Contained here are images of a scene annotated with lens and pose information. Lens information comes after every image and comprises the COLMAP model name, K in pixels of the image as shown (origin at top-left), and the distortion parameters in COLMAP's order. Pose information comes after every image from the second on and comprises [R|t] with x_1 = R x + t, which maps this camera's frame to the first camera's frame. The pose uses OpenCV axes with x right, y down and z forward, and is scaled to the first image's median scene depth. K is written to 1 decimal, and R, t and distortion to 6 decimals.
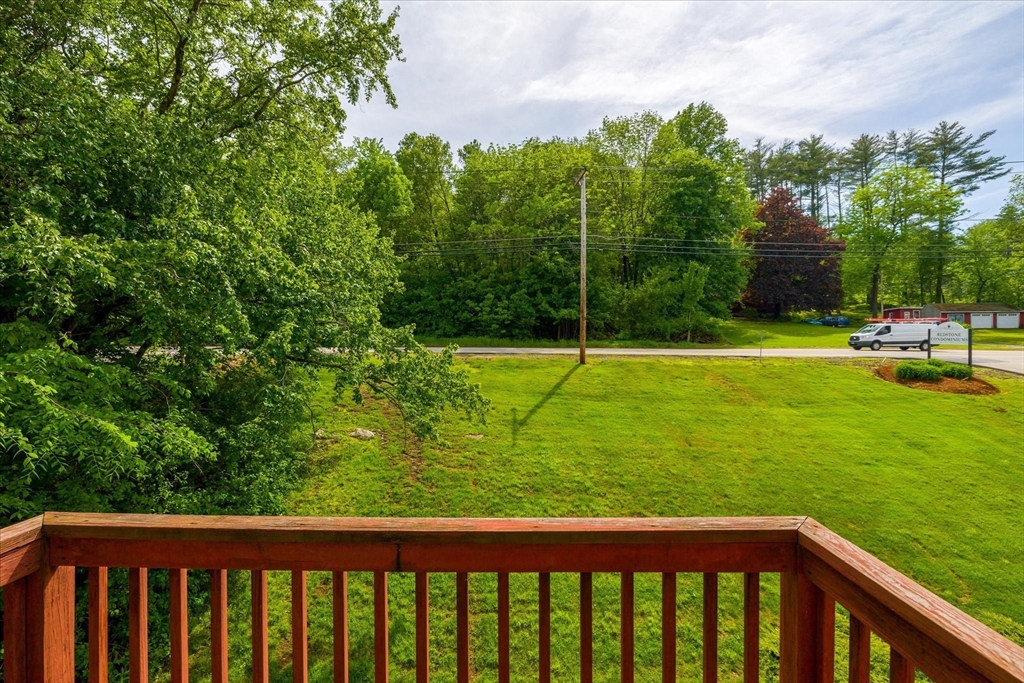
lens RADIAL K [[429.1, 0, 510.5], [0, 429.1, 341.3], [0, 0, 1]] dist [0.001025, -0.000264]
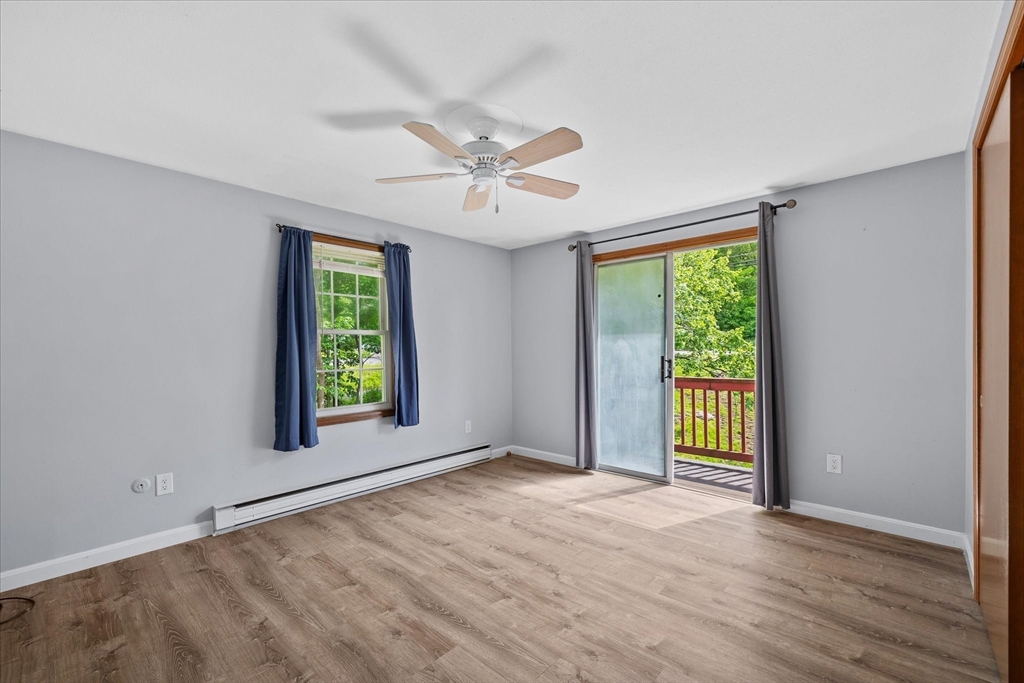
lens RADIAL K [[429.1, 0, 509.7], [0, 429.1, 347.2], [0, 0, 1]] dist [0.001025, -0.000264]
pose [[0.725875, -0.010857, -0.687741, 0.156259], [0.005723, 0.999936, -0.009745, 0.030598], [0.687802, 0.003138, 0.725891, -0.434384]]
